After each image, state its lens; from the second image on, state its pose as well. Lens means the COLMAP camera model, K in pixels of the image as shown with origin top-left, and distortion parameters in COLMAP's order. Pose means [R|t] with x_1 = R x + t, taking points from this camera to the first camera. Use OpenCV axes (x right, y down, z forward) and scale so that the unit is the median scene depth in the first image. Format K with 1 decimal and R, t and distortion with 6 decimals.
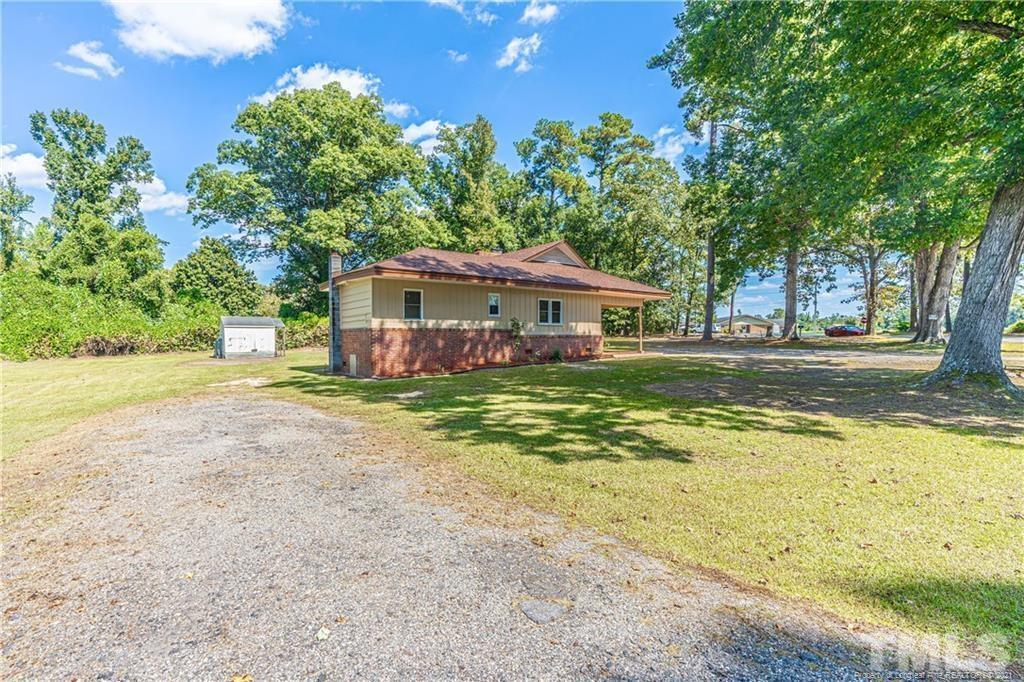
lens RADIAL K [[466.1, 0, 512.7], [0, 466.1, 338.4], [0, 0, 1]] dist [0.000222, 0.000003]
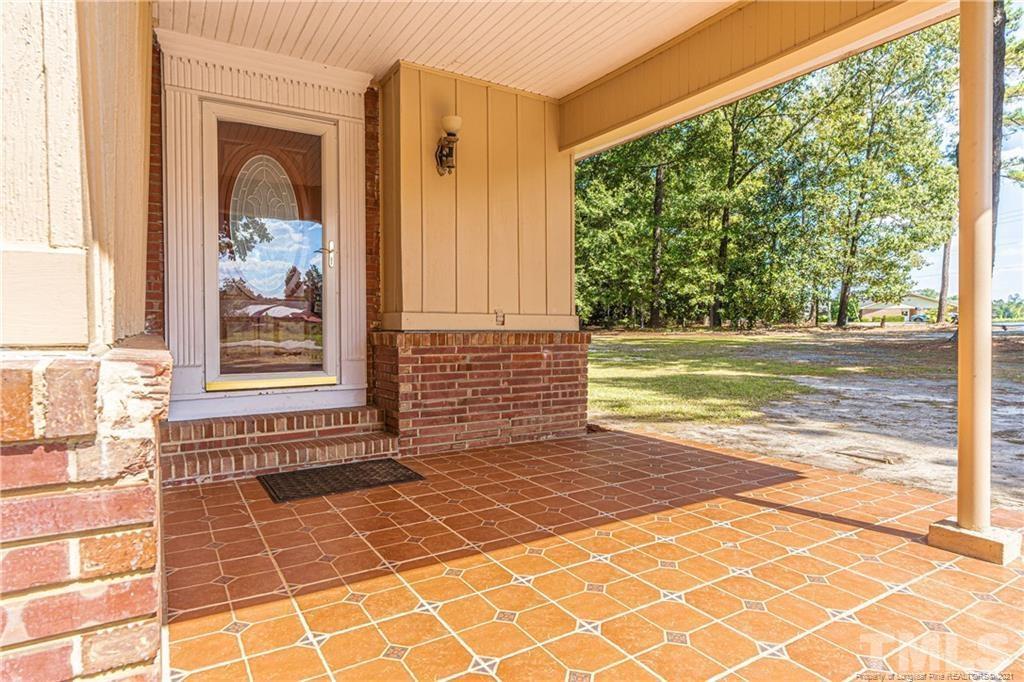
lens RADIAL K [[576.1, 0, 513.0], [0, 576.1, 339.8], [0, 0, 1]] dist [0.000401, 0.000024]
pose [[0.993749, -0.001848, -0.111619, 0.102707], [0.003700, 0.999859, 0.016389, -0.003908], [0.111573, -0.016700, 0.993616, 0.390868]]
